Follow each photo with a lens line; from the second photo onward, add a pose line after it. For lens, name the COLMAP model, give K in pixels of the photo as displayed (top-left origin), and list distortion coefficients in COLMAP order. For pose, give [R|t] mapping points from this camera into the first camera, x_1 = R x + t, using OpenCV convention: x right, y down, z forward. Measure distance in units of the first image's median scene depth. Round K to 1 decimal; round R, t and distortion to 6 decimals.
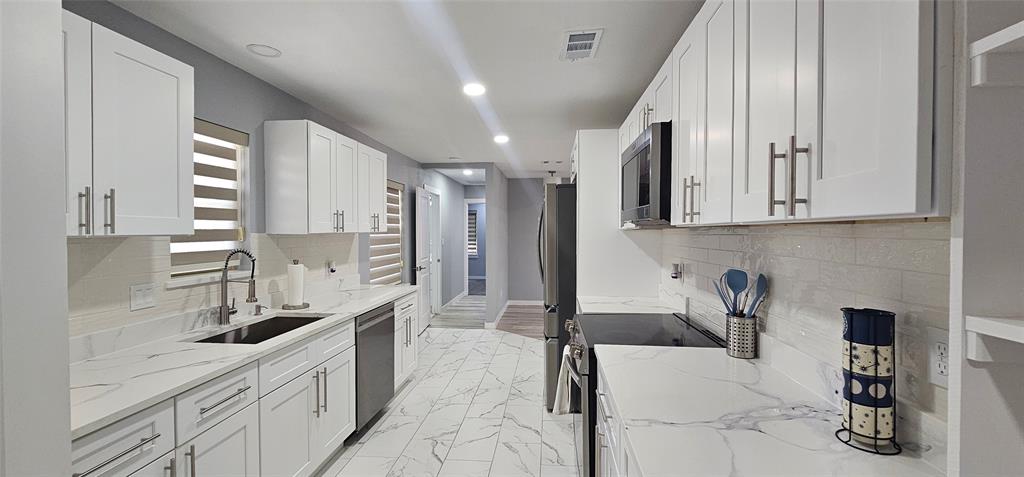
lens RADIAL K [[419.6, 0, 507.9], [0, 419.6, 238.7], [0, 0, 1]] dist [0.000758, -0.000933]
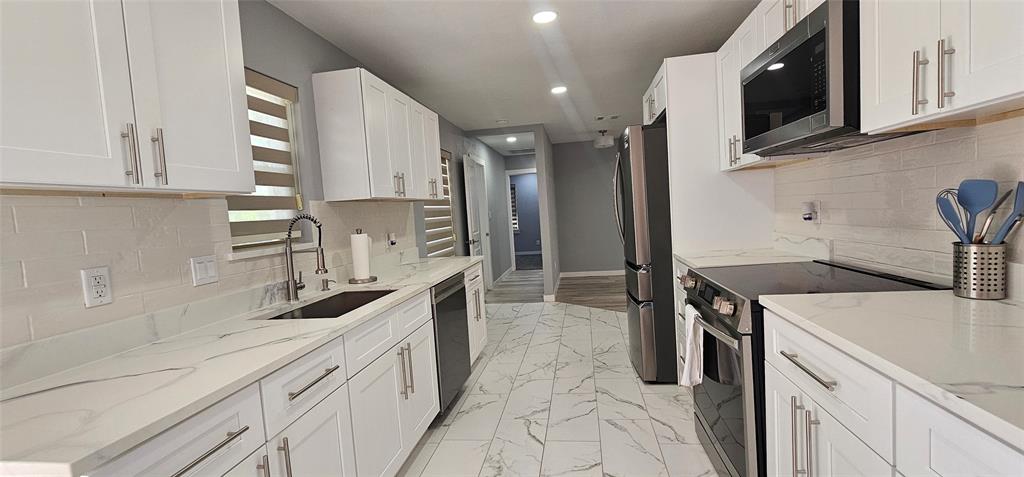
lens RADIAL K [[419.6, 0, 510.1], [0, 419.6, 239.1], [0, 0, 1]] dist [0.000758, -0.000933]
pose [[0.995976, -0.060942, -0.065703, -0.154834], [0.064108, 0.996826, 0.047210, 0.063004], [0.062618, -0.051232, 0.996722, 0.152120]]
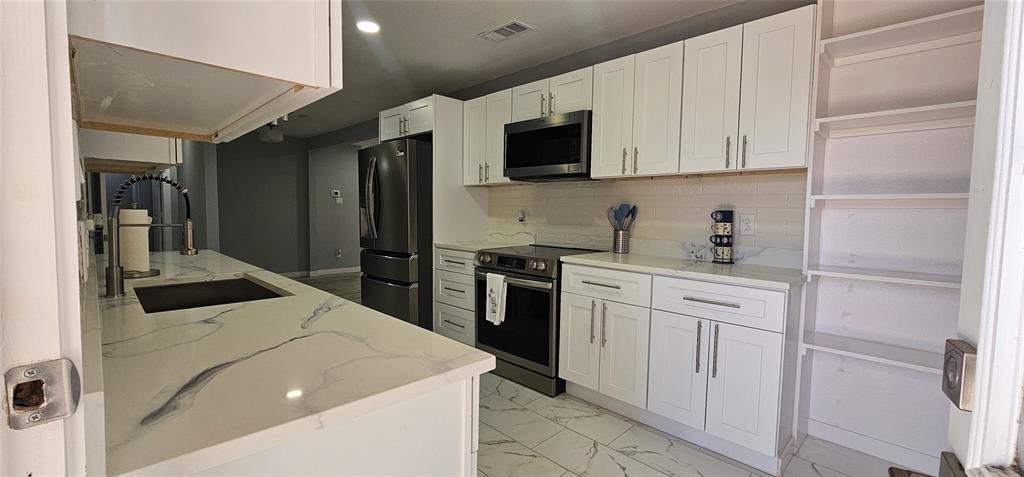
lens RADIAL K [[419.6, 0, 515.6], [0, 419.6, 238.2], [0, 0, 1]] dist [0.000758, -0.000933]
pose [[0.625656, -0.042204, 0.778956, -0.785790], [0.002596, 0.998643, 0.052021, 0.089589], [-0.780094, -0.030525, 0.624917, 0.173138]]
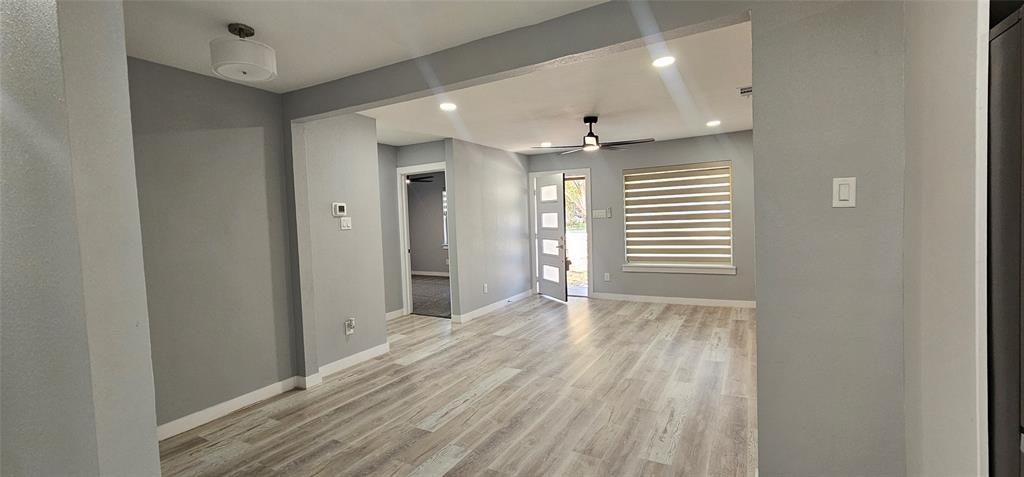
lens RADIAL K [[419.6, 0, 513.2], [0, 419.6, 239.3], [0, 0, 1]] dist [0.000758, -0.000933]
pose [[0.398815, -0.060980, 0.915001, -0.345018], [0.055277, 0.997571, 0.042389, -0.005251], [-0.915364, 0.033673, 0.401217, 2.038618]]
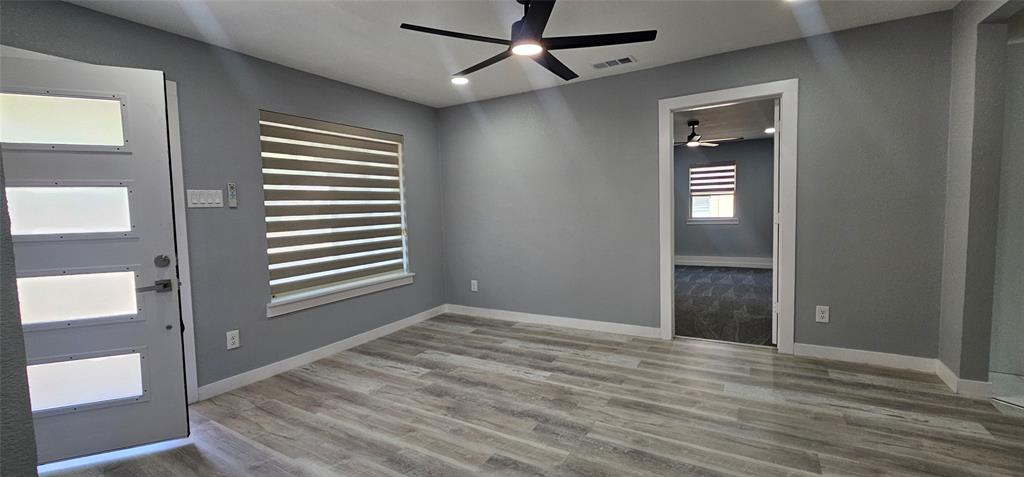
lens RADIAL K [[419.6, 0, 510.5], [0, 419.6, 234.0], [0, 0, 1]] dist [0.000758, -0.000933]
pose [[-0.905203, 0.002824, 0.424970, 1.194906], [0.041162, 0.995859, 0.081059, 0.015701], [-0.422981, 0.090868, -0.901571, 3.377968]]
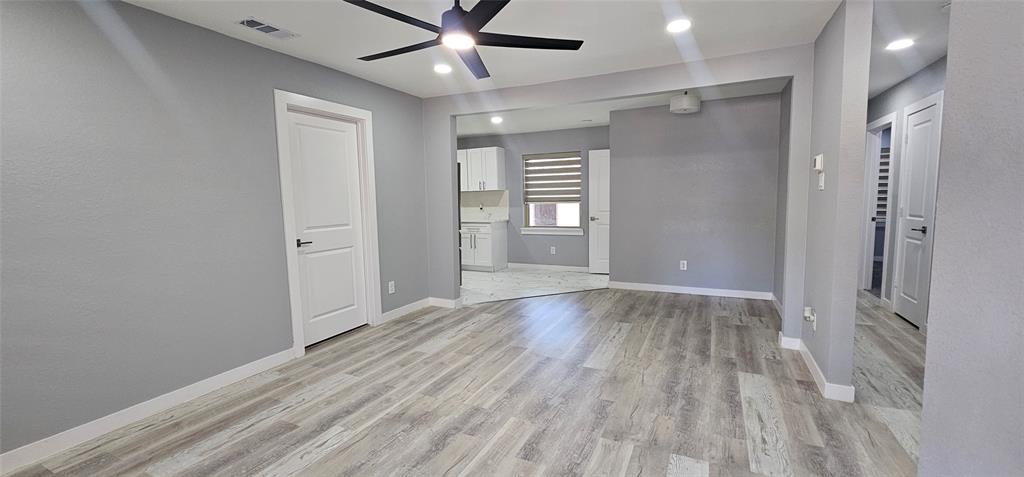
lens RADIAL K [[419.6, 0, 506.5], [0, 419.6, 235.2], [0, 0, 1]] dist [0.000758, -0.000933]
pose [[-0.351653, 0.090782, -0.931718, 2.413173], [-0.001933, 0.995214, 0.097698, 0.003220], [0.936128, 0.036157, -0.349794, 2.893630]]
